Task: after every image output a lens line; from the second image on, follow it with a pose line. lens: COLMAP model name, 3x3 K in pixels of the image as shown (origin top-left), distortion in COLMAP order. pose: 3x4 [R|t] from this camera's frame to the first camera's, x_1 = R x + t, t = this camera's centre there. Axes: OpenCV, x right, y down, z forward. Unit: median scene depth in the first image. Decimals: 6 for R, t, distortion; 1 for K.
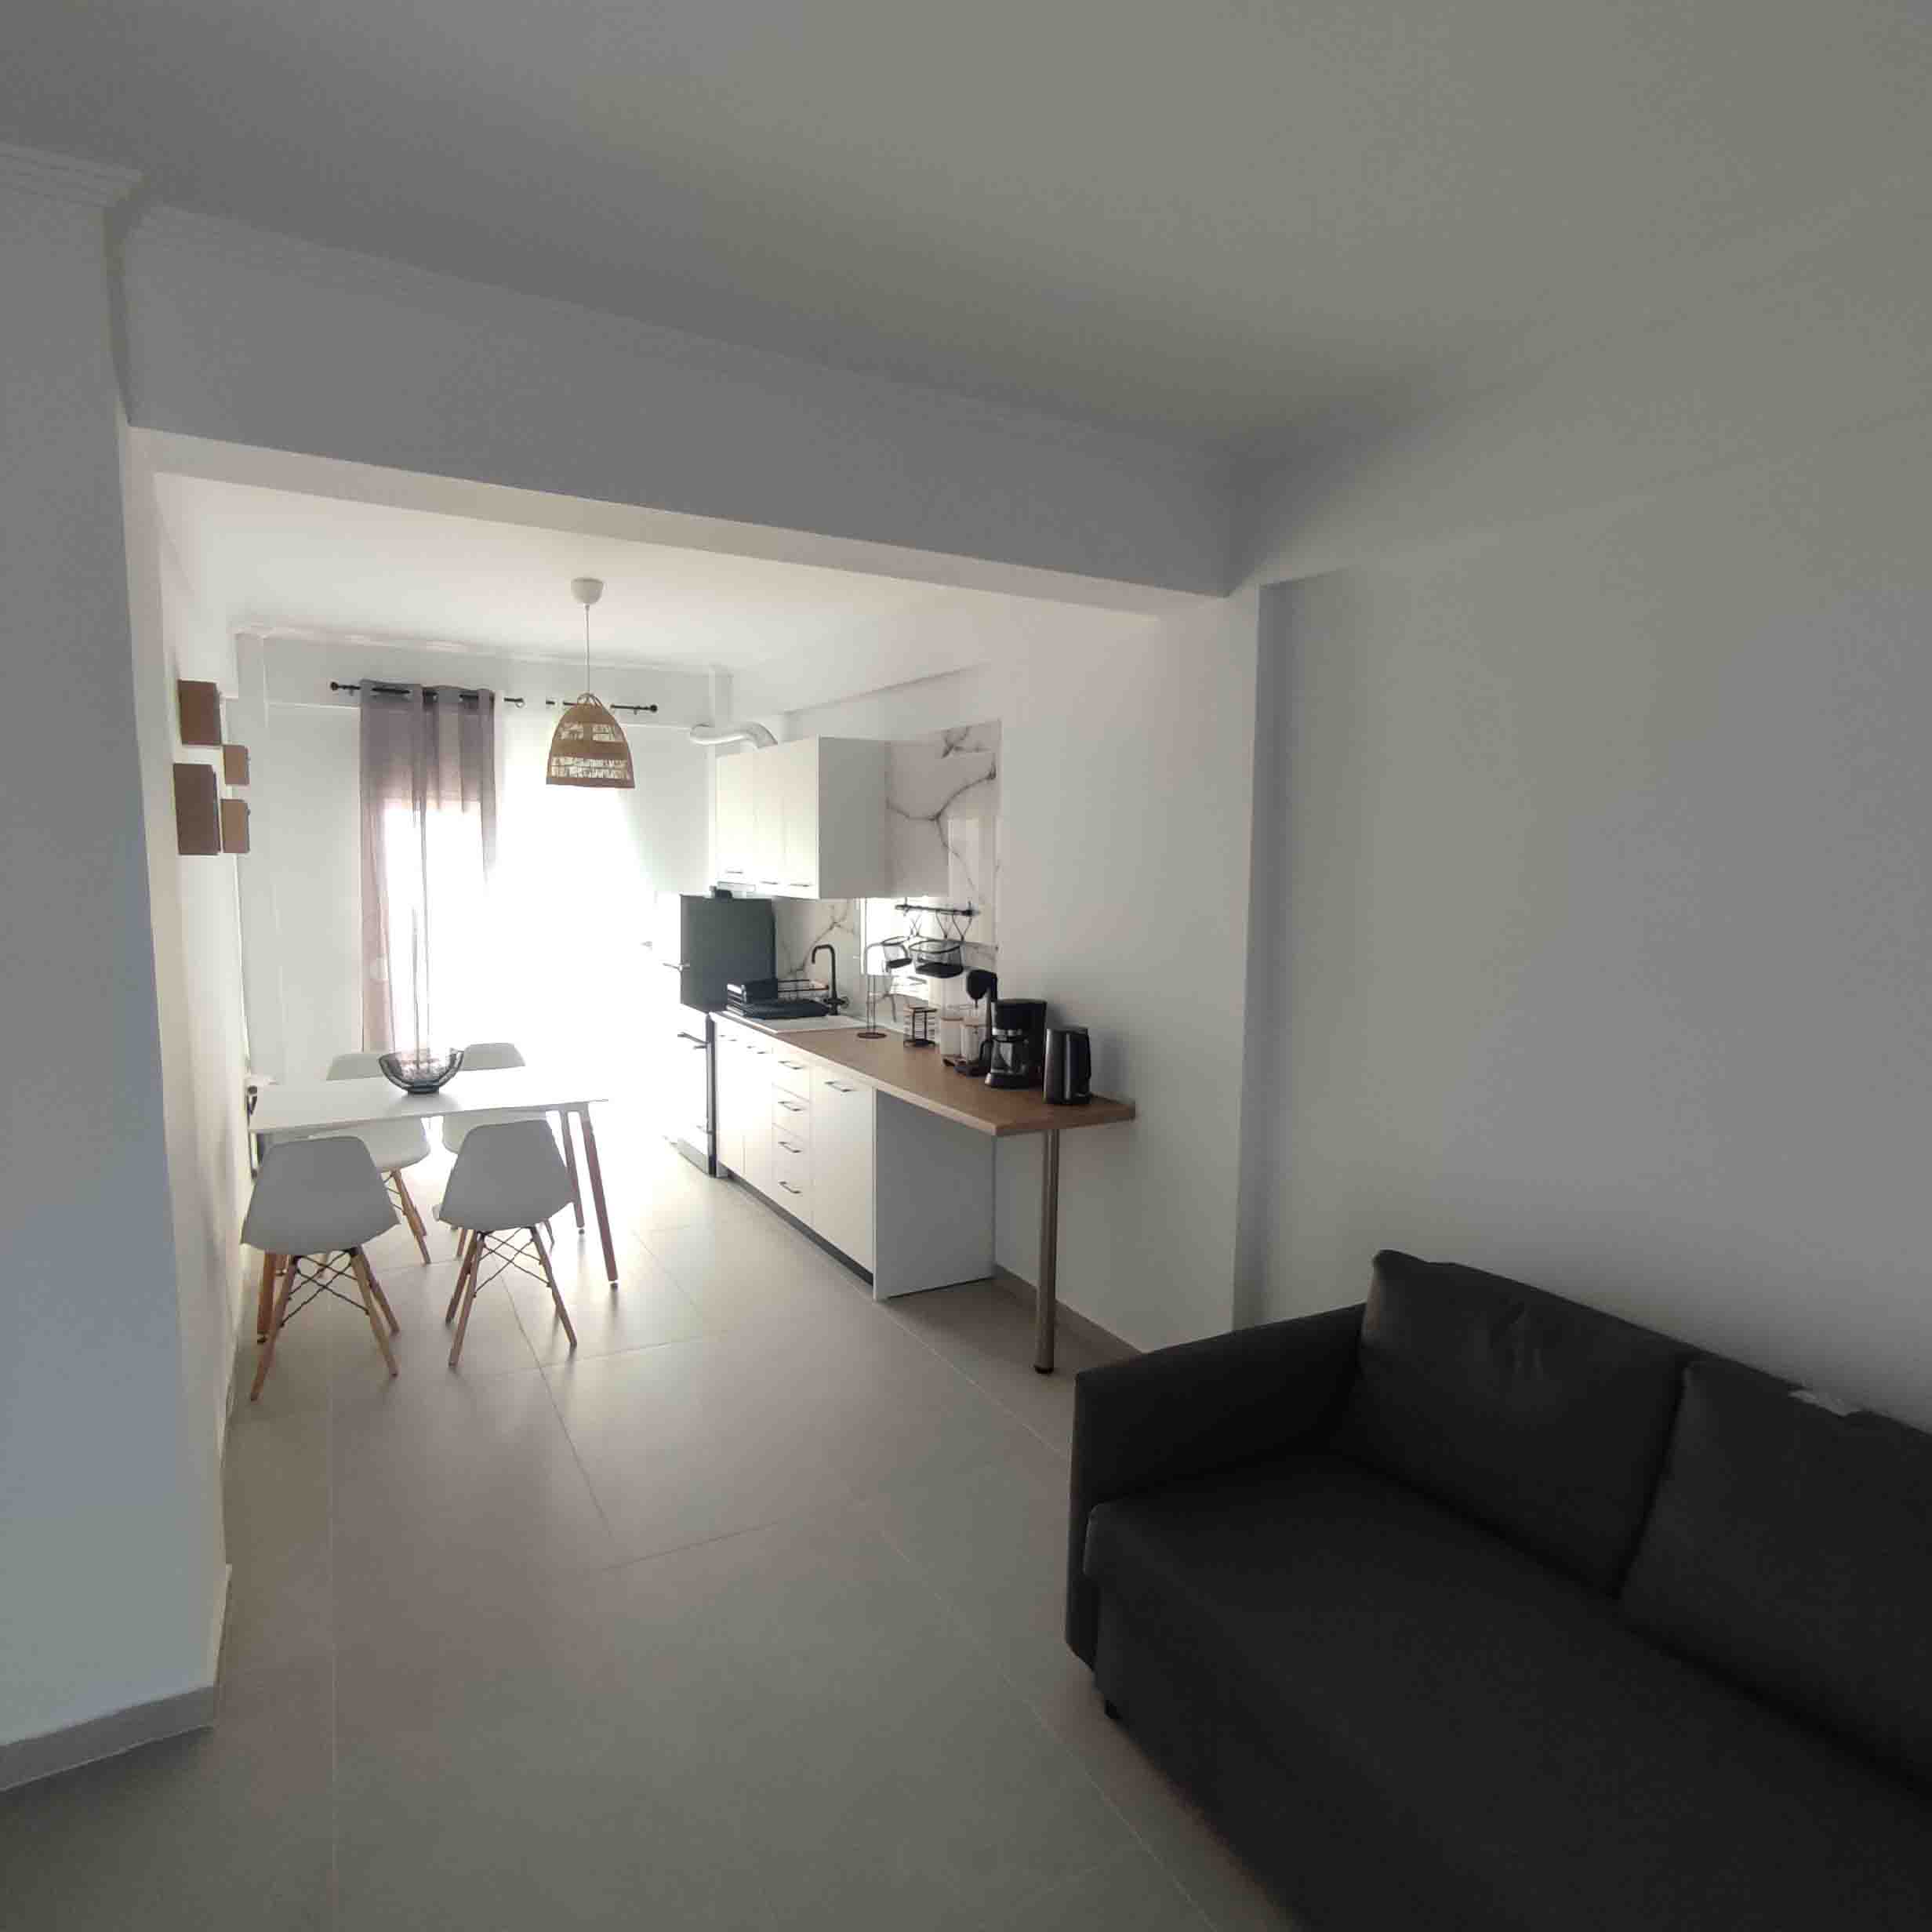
lens RADIAL K [[1165.0, 0, 968.6], [0, 1165.0, 985.6], [0, 0, 1]] dist [-0.064534, 0.055610]
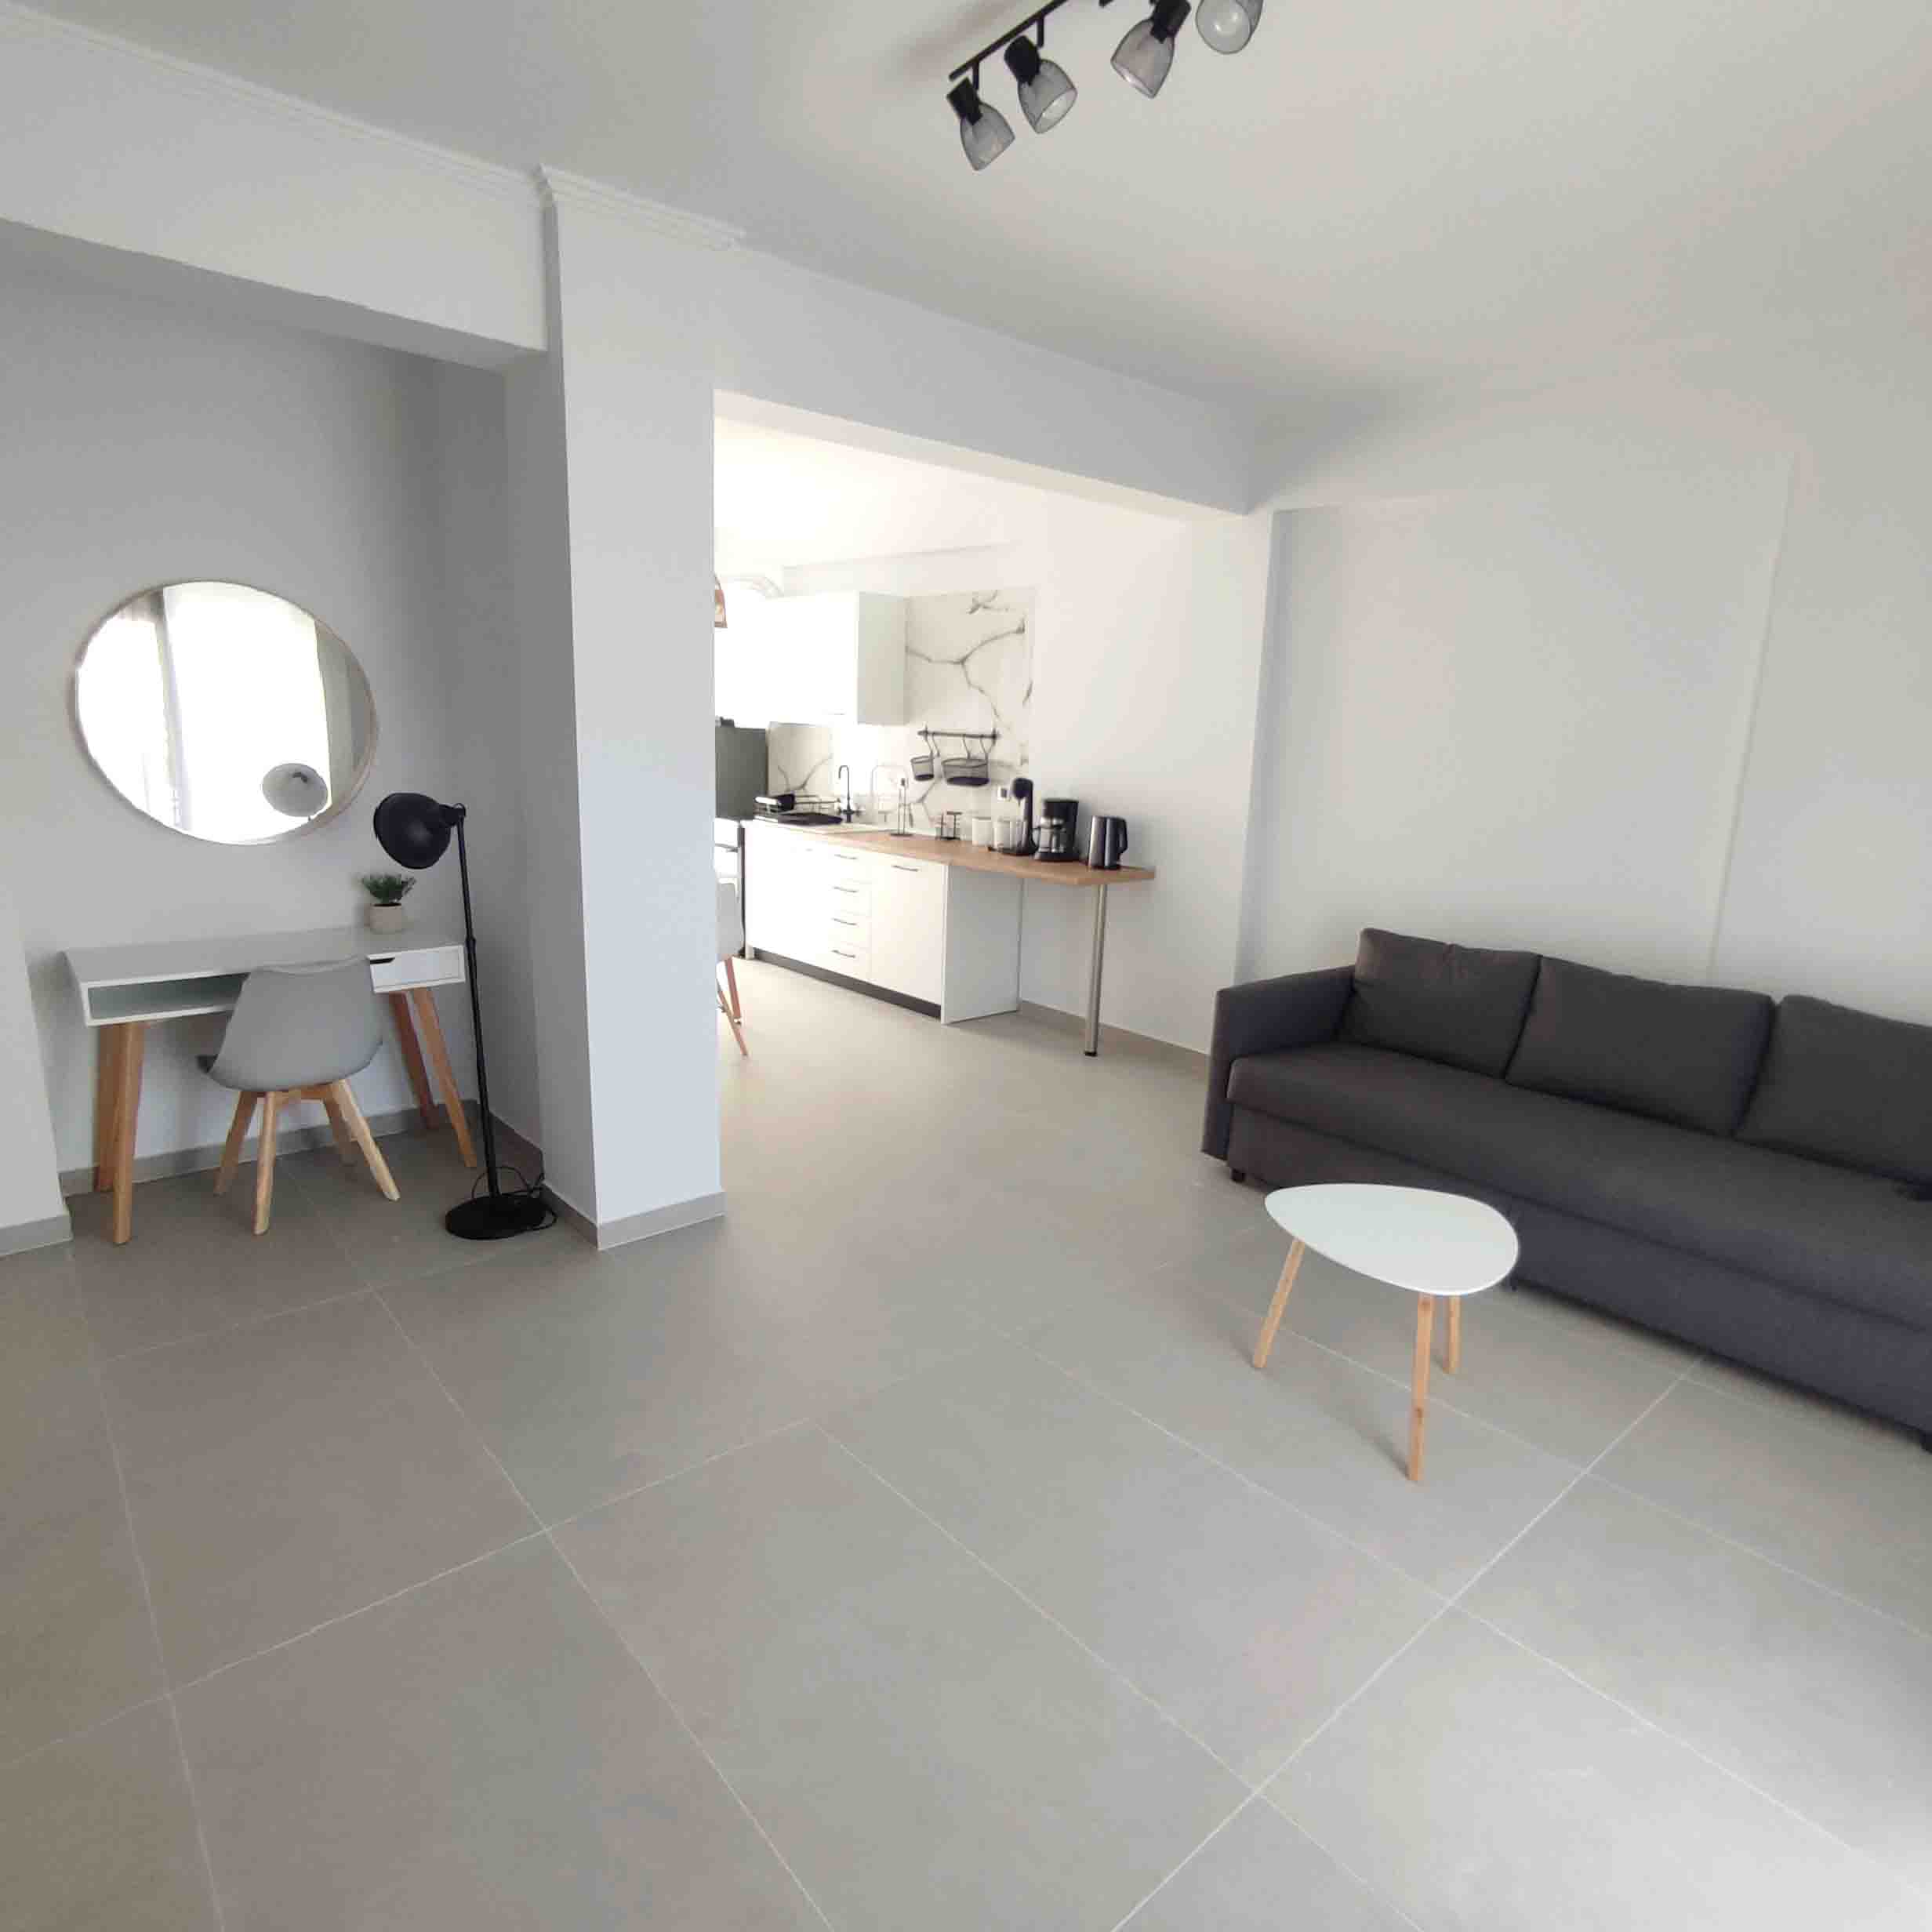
lens RADIAL K [[1165.0, 0, 968.6], [0, 1165.0, 985.6], [0, 0, 1]] dist [-0.064534, 0.055610]
pose [[0.978081, -0.023126, 0.206936, -0.308773], [-0.002327, 0.992537, 0.121921, 0.056826], [-0.208211, -0.119730, 0.970728, -0.297893]]
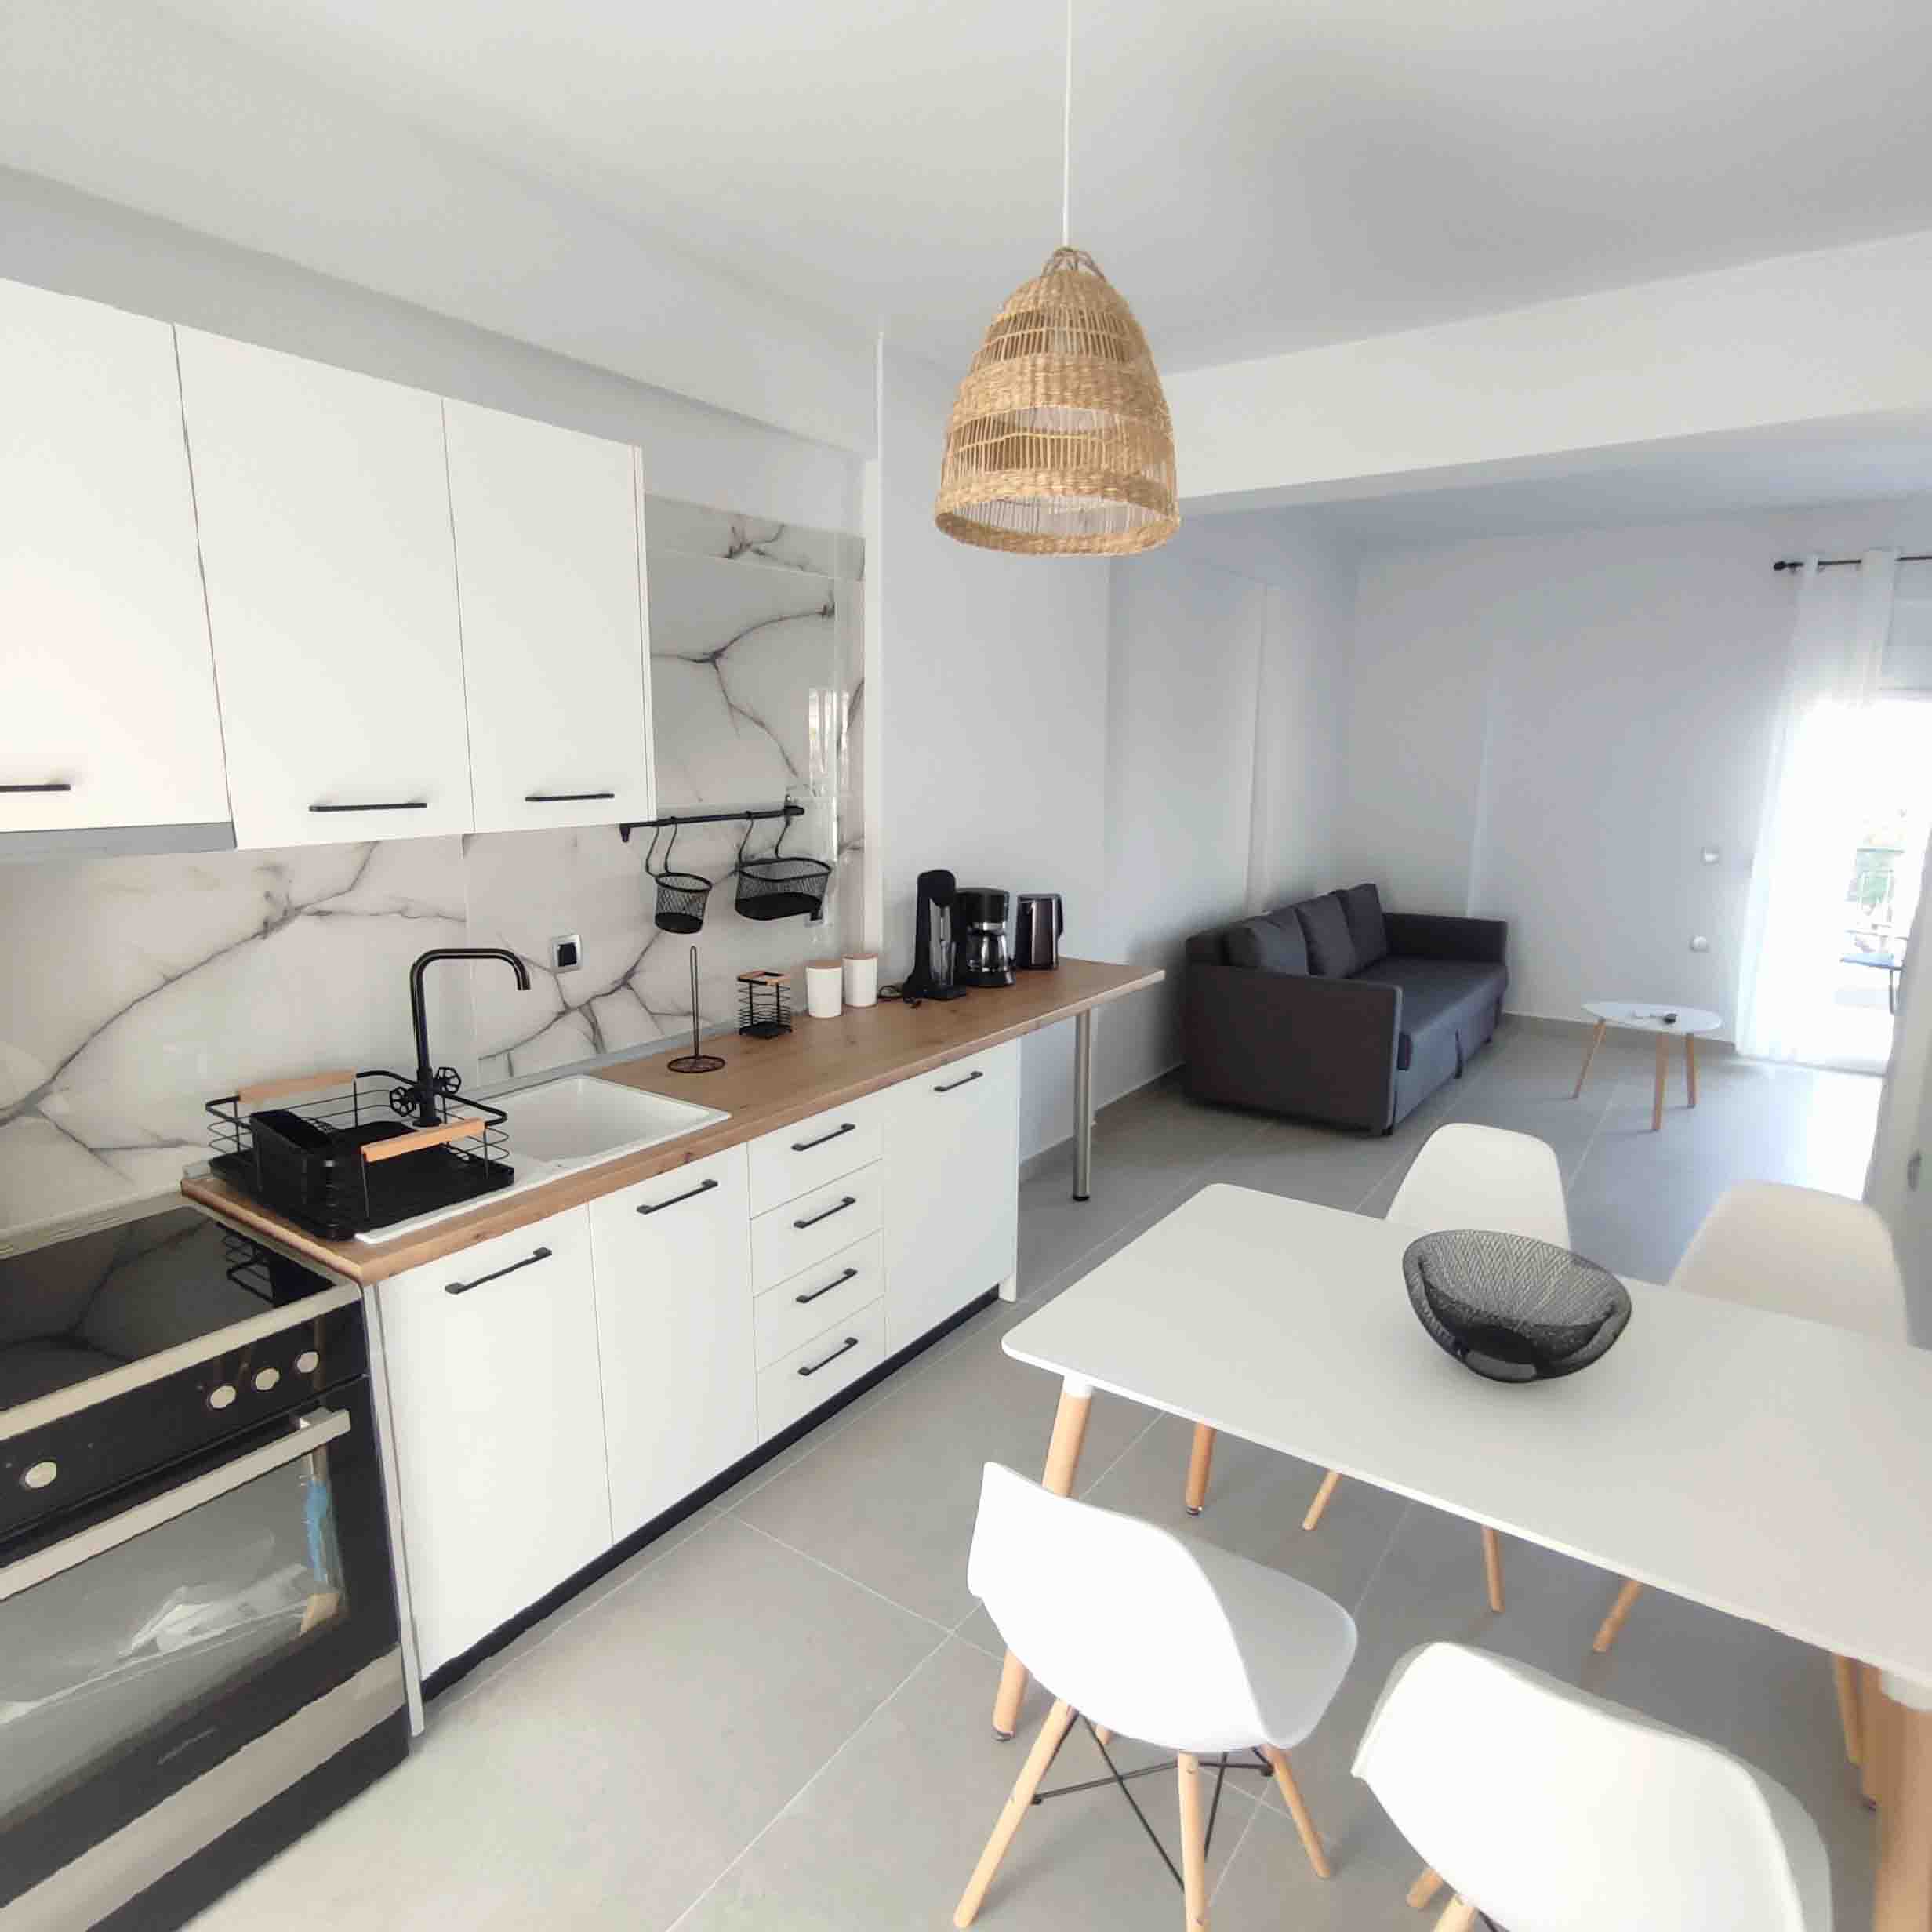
lens RADIAL K [[1165.0, 0, 968.6], [0, 1165.0, 985.6], [0, 0, 1]] dist [-0.064534, 0.055610]
pose [[-0.430370, -0.205764, 0.878887, -0.666929], [0.087306, 0.959618, 0.267416, -0.139010], [-0.898421, 0.191819, -0.395026, 1.212142]]
